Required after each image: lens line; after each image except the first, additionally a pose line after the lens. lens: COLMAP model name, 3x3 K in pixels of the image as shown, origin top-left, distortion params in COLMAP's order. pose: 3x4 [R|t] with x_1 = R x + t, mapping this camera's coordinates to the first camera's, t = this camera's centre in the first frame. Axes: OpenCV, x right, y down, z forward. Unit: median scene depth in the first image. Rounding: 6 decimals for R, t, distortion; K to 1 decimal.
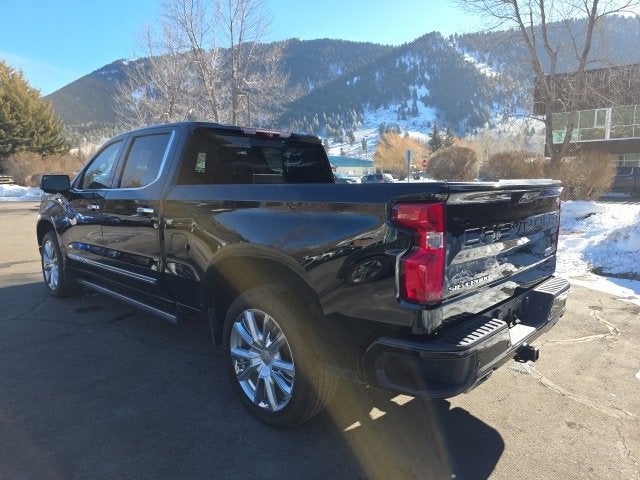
lens RADIAL K [[435.3, 0, 321.2], [0, 435.3, 239.7], [0, 0, 1]] dist [0.046364, -0.040965]
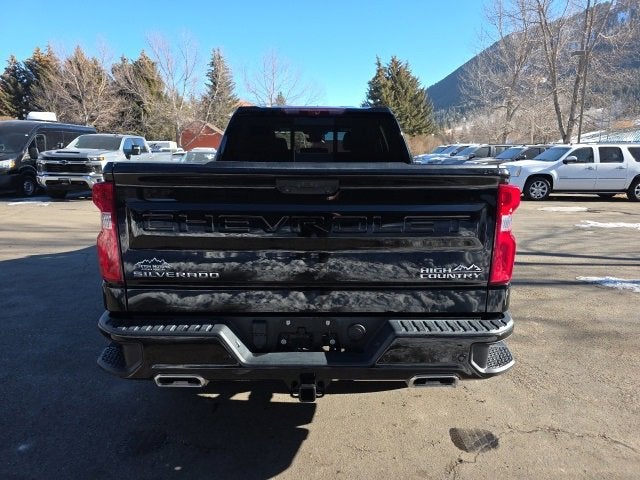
lens RADIAL K [[436.7, 0, 320.0], [0, 436.7, 240.0], [0, 0, 1]] dist [0.046364, -0.042039]
pose [[0.672865, 0.145623, -0.725291, 0.274277], [-0.109044, 0.989248, 0.097457, -0.021054], [0.731685, 0.013514, 0.681509, 0.133404]]
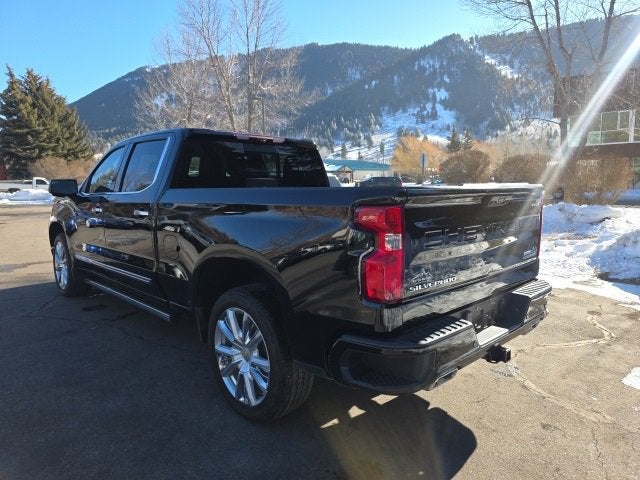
lens RADIAL K [[436.7, 0, 320.0], [0, 436.7, 240.0], [0, 0, 1]] dist [0.046364, -0.042039]
pose [[0.998859, 0.004875, -0.047513, 0.027422], [-0.005286, 0.999950, -0.008526, 0.001438], [0.047469, 0.008768, 0.998834, -0.010364]]
